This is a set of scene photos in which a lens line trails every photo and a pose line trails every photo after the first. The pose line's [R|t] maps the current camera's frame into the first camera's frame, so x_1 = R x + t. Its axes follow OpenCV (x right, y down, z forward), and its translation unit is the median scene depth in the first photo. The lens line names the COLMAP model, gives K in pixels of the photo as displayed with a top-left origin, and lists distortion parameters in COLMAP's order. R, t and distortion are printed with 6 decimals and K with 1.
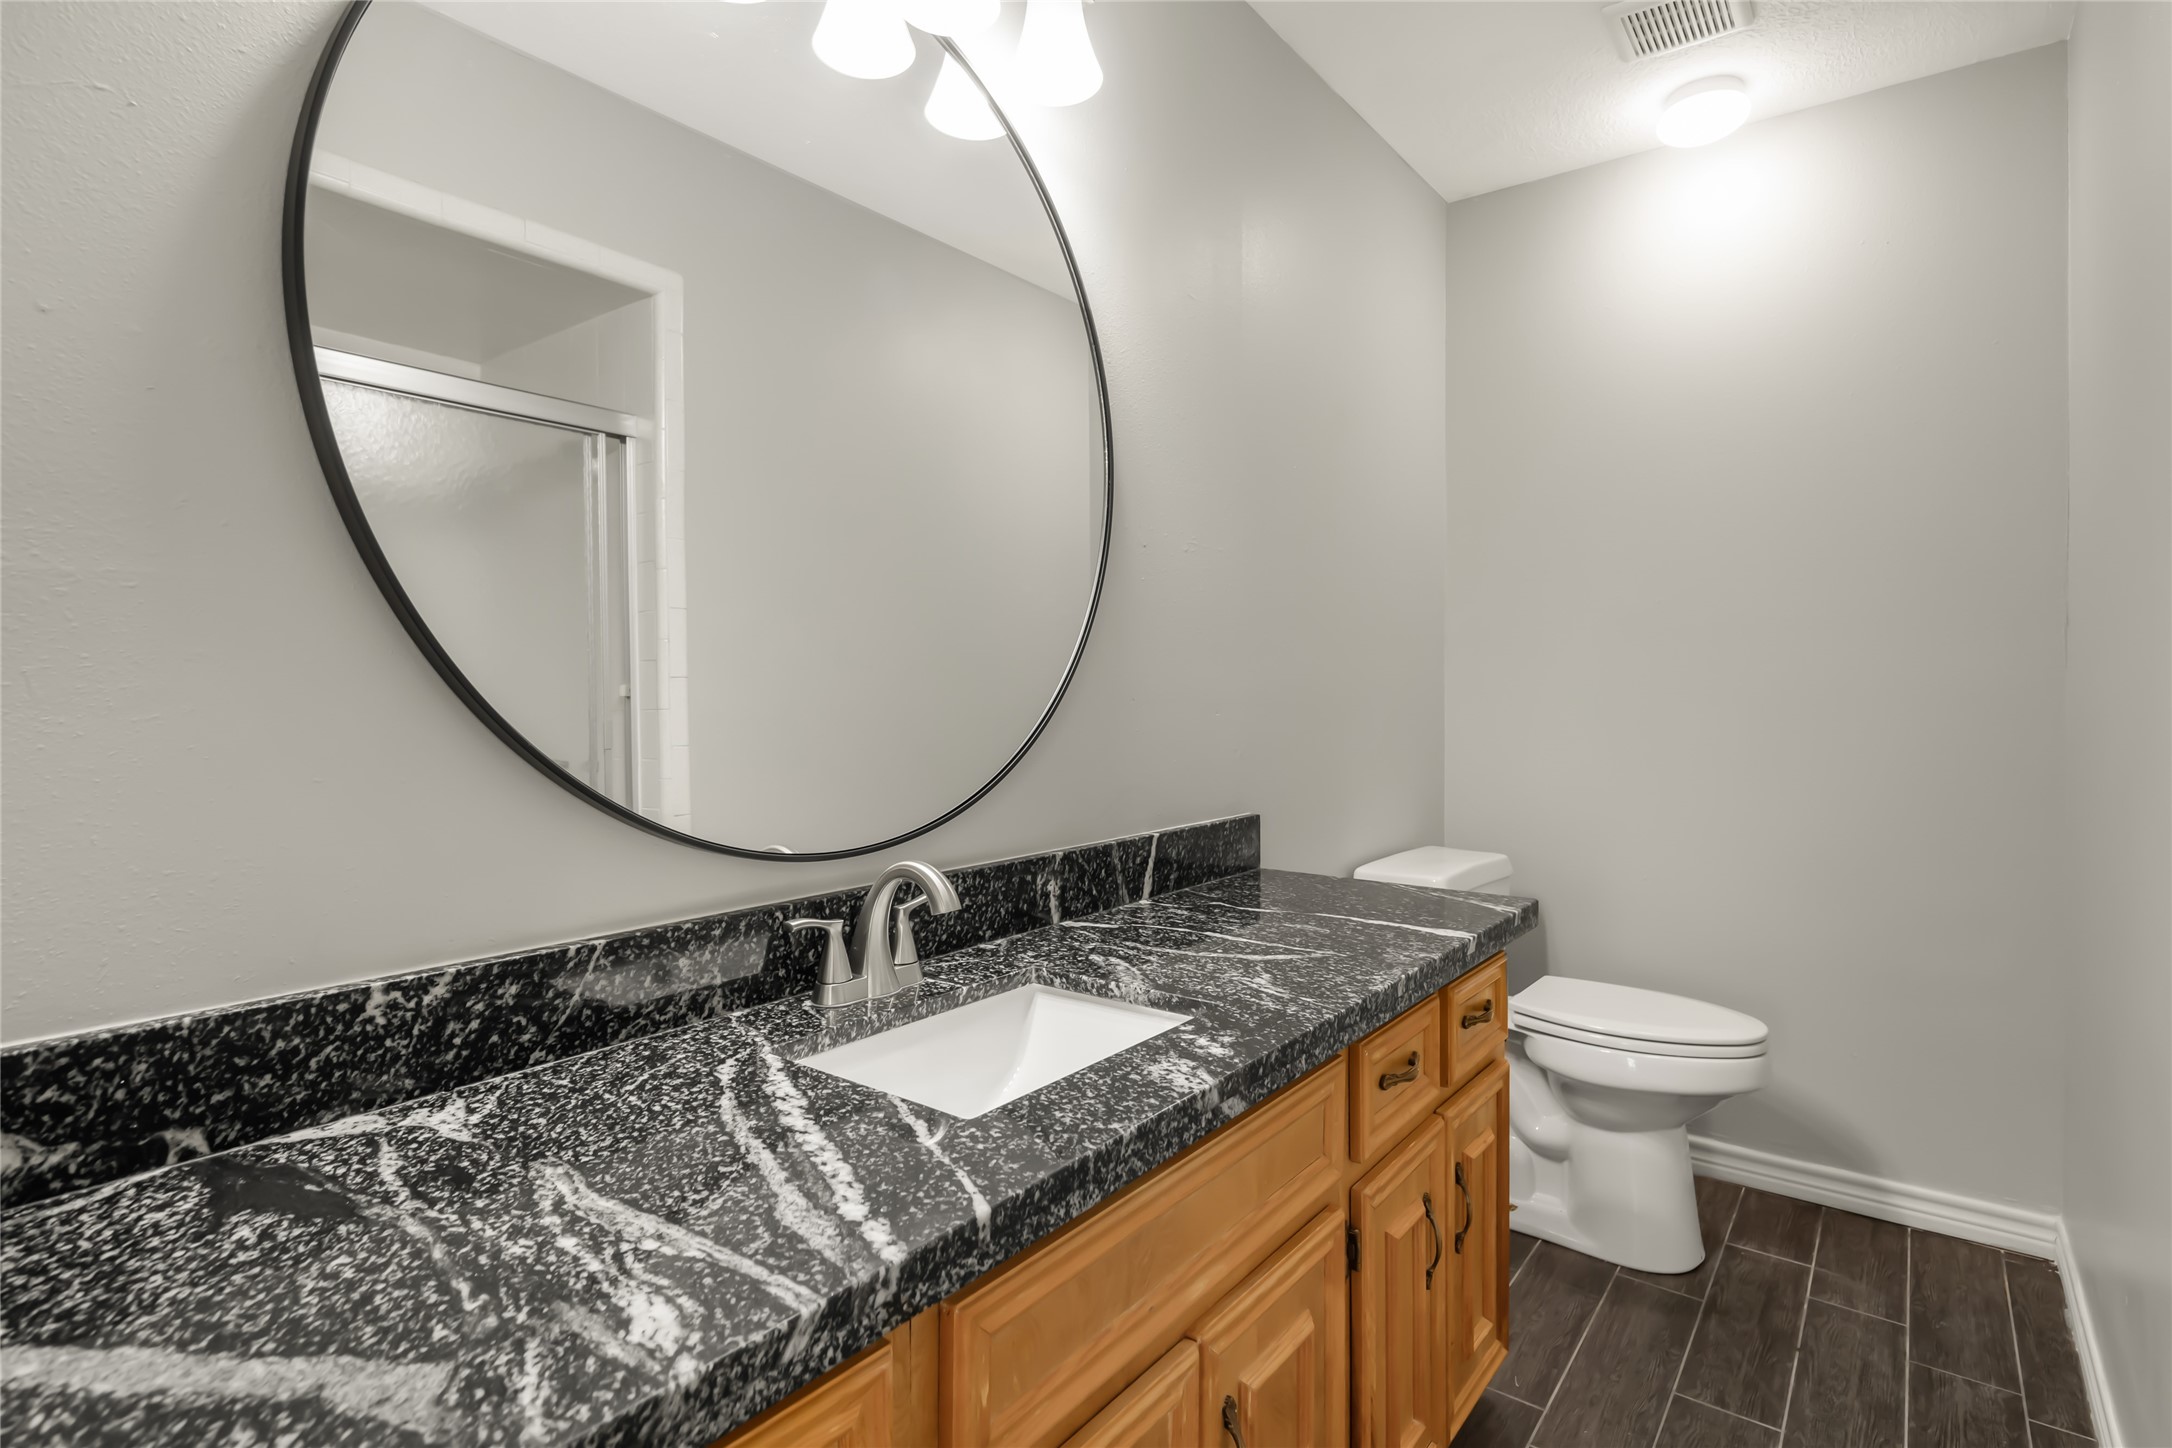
lens RADIAL K [[1058.0, 0, 1089.3], [0, 1058.0, 705.2], [0, 0, 1]] dist [-0.000961, -0.001995]
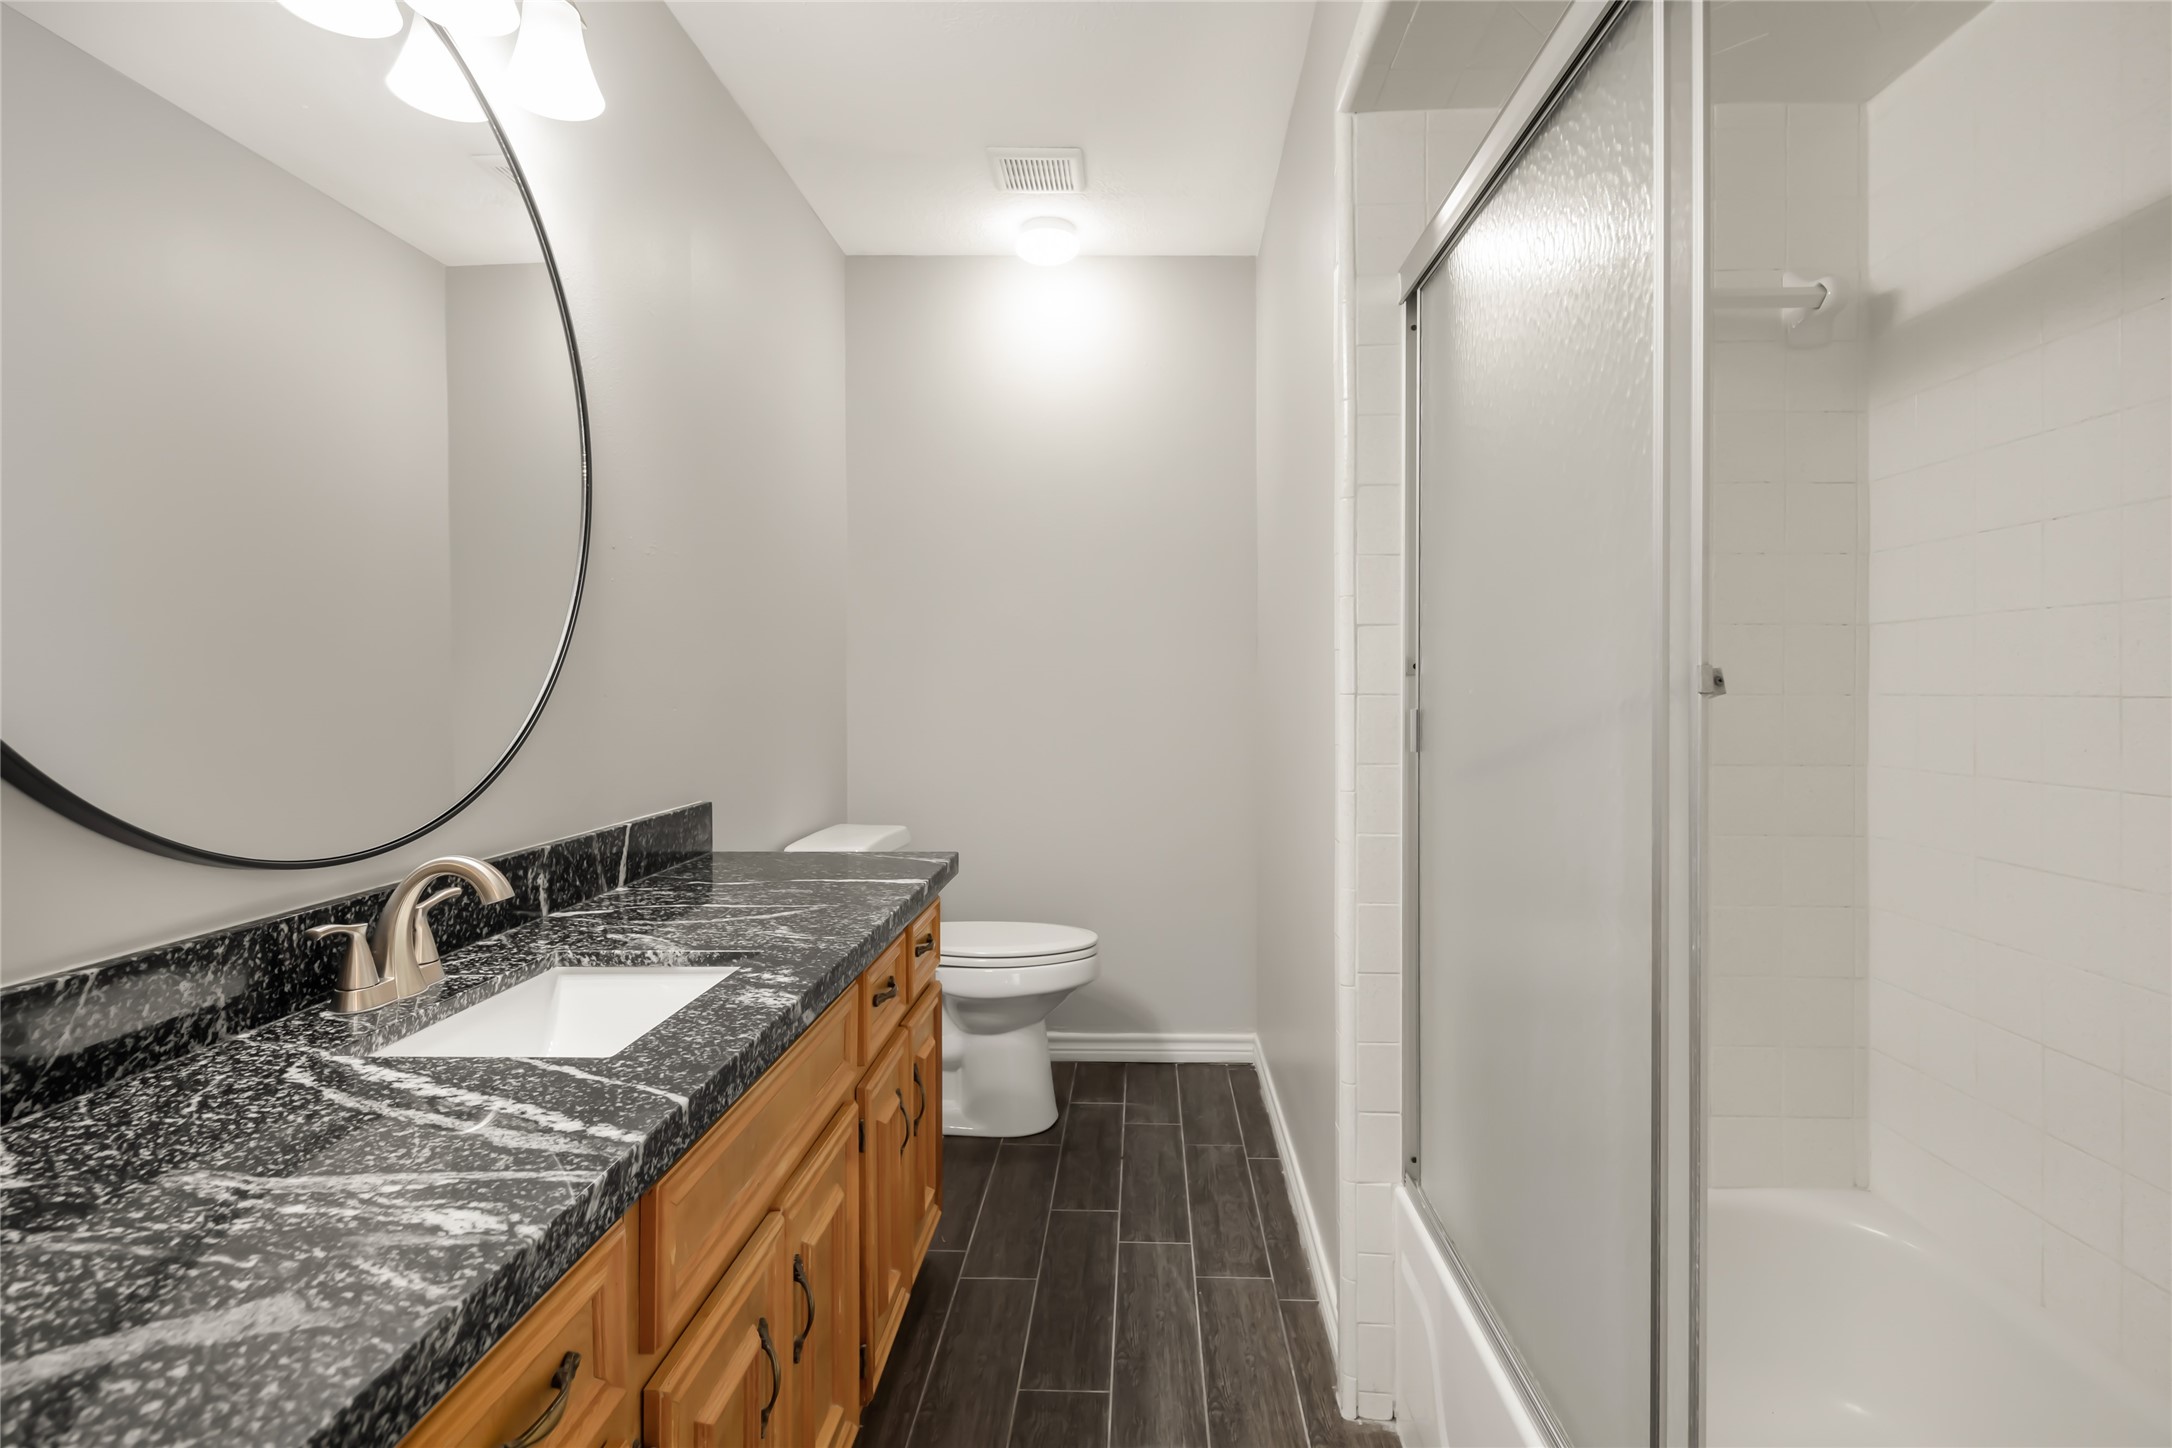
lens RADIAL K [[1058.0, 0, 1087.0], [0, 1058.0, 717.5], [0, 0, 1]] dist [-0.000961, -0.001995]
pose [[0.818432, -0.016790, 0.574359, -0.240598], [0.008573, 0.999819, 0.017011, 0.002722], [-0.574540, -0.008999, 0.818427, -0.171974]]
